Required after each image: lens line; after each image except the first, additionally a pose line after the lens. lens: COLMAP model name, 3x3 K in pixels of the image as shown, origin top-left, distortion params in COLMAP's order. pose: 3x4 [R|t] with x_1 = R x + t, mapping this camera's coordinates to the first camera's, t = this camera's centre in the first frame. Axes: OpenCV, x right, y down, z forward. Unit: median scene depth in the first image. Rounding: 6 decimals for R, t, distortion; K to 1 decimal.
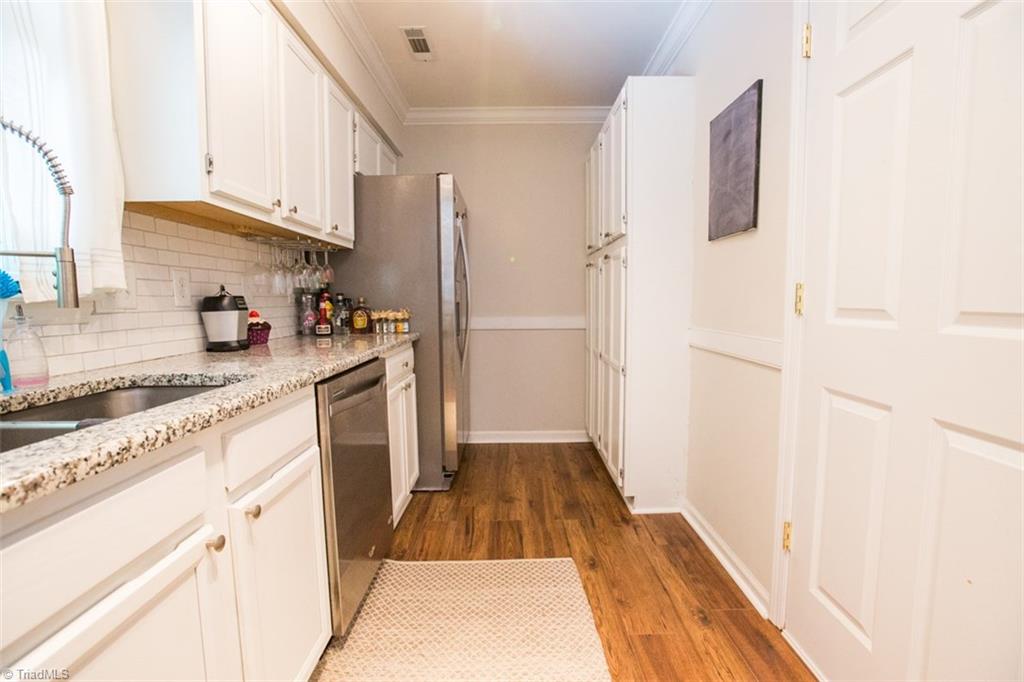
lens RADIAL K [[489.1, 0, 512.0], [0, 489.1, 341.0], [0, 0, 1]] dist [-0.050349, 0.019951]
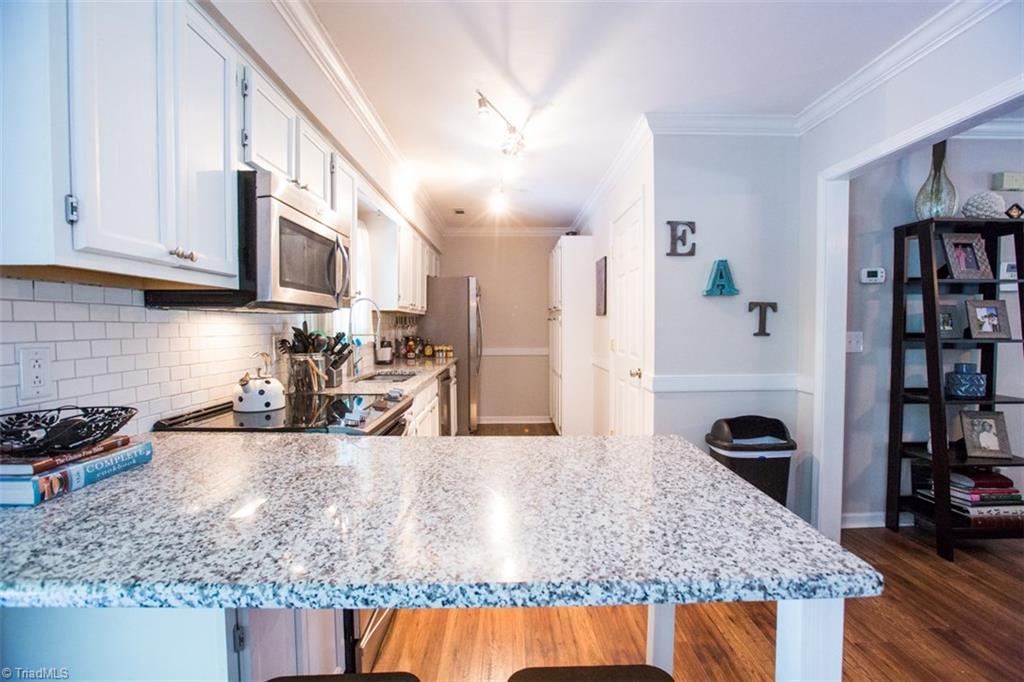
lens RADIAL K [[489.1, 0, 512.0], [0, 489.1, 341.0], [0, 0, 1]] dist [-0.050349, 0.019951]
pose [[0.999800, 0.003783, 0.019636, -0.013703], [-0.002790, 0.998730, -0.050314, 0.016698], [-0.019801, 0.050250, 0.998540, -1.007107]]
